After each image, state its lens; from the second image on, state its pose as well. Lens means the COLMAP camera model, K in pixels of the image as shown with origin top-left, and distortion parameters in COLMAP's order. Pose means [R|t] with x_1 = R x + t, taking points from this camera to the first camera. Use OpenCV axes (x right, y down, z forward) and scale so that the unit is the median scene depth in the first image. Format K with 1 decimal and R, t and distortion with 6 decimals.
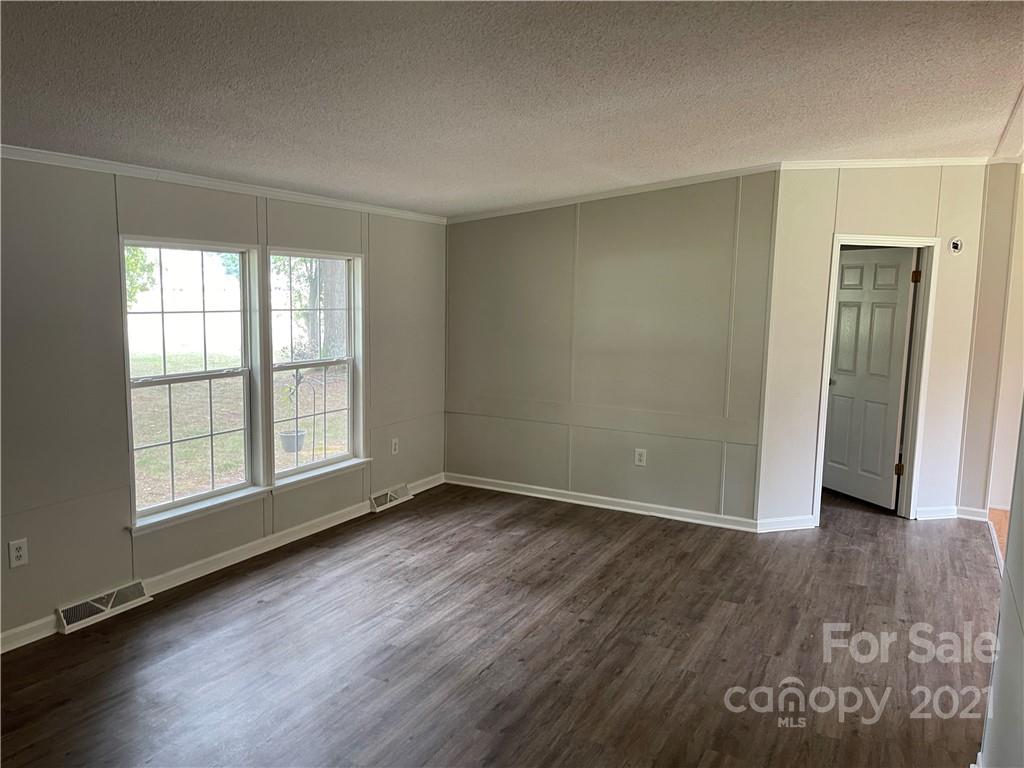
lens RADIAL K [[779.3, 0, 530.4], [0, 779.3, 380.5], [0, 0, 1]] dist [0.053032, -0.002139]
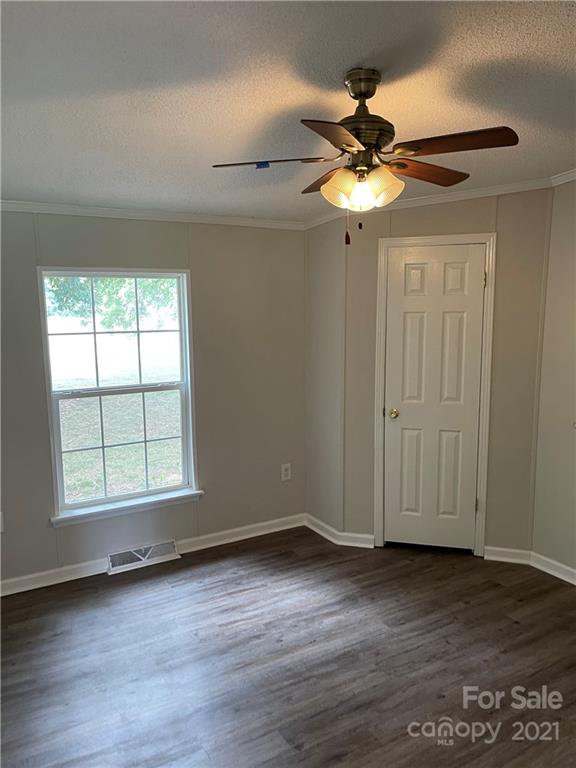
lens RADIAL K [[584.4, 0, 288.0], [0, 584.4, 384.0], [0, 0, 1]] dist [0.053032, -0.002139]
pose [[0.832100, 0.048364, -0.552513, 0.238813], [-0.036013, 0.998800, 0.033193, -0.050902], [0.553456, -0.007722, 0.832843, 0.440847]]
